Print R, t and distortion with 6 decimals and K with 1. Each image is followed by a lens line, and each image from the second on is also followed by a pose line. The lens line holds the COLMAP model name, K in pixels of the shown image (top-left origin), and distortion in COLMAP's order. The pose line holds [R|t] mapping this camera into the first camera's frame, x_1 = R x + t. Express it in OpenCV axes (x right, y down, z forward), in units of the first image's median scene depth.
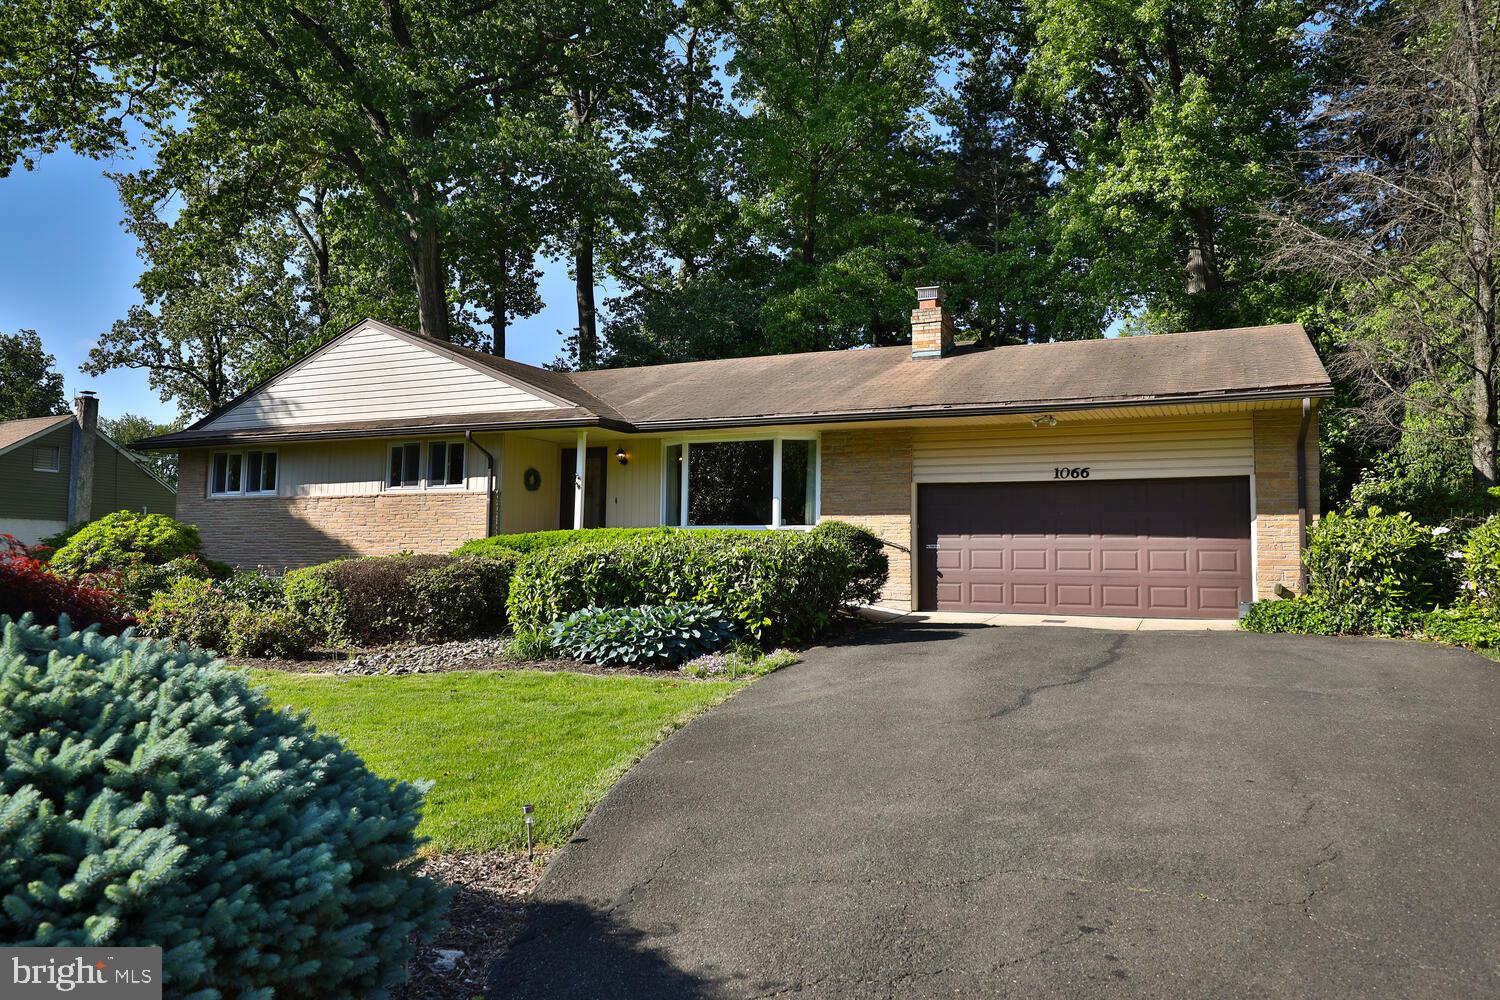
lens RADIAL K [[813.3, 0, 750.3], [0, 813.3, 494.7], [0, 0, 1]] dist [0.003040, 0.009212]
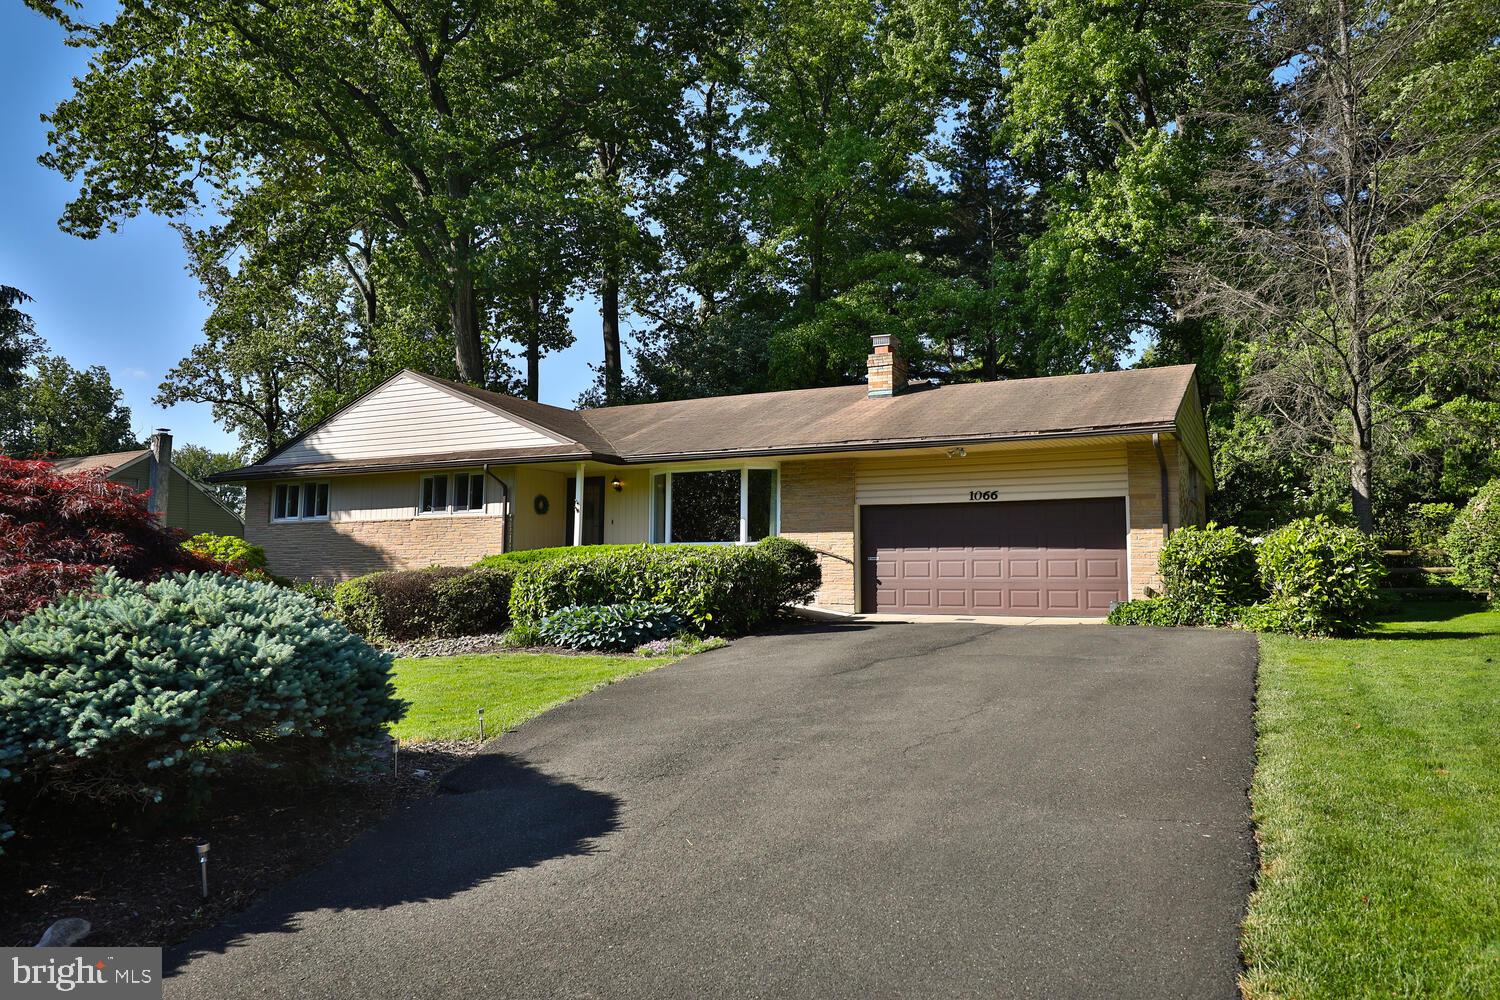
lens RADIAL K [[789.1, 0, 753.8], [0, 789.1, 503.8], [0, 0, 1]] dist [0.002119, 0.000078]
pose [[0.999440, -0.008685, -0.032311, 0.083675], [0.008174, 0.999840, -0.015934, 0.000865], [0.032444, 0.015661, 0.999351, -0.143438]]
